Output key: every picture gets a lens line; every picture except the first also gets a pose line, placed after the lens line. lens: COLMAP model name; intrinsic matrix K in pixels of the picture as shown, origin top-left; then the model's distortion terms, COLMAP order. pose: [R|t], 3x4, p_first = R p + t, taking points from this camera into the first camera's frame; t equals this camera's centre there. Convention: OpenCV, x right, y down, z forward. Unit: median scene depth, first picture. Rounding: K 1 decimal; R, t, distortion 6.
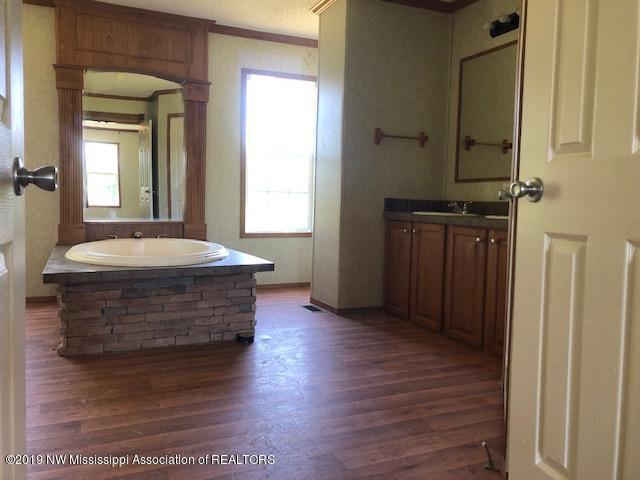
lens RADIAL K [[526.8, 0, 324.1], [0, 526.8, 235.1], [0, 0, 1]] dist [0.125028, -0.205475]
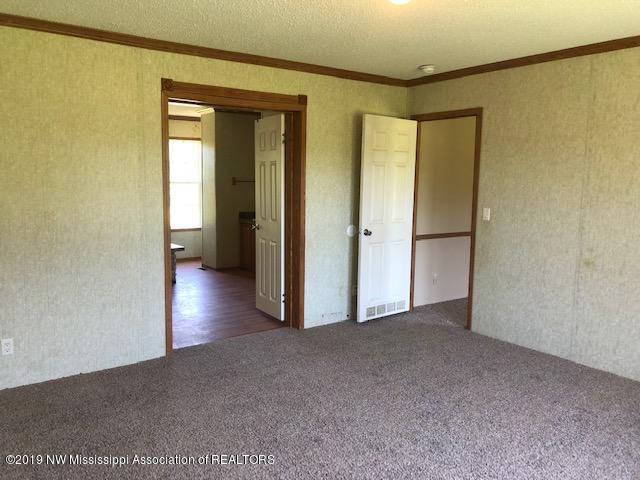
lens RADIAL K [[526.8, 0, 324.1], [0, 526.8, 235.1], [0, 0, 1]] dist [0.125028, -0.205475]
pose [[0.979602, -0.034743, 0.197923, 0.033058], [0.026006, 0.998576, 0.046572, -0.067822], [-0.199260, -0.040475, 0.979111, -1.013120]]
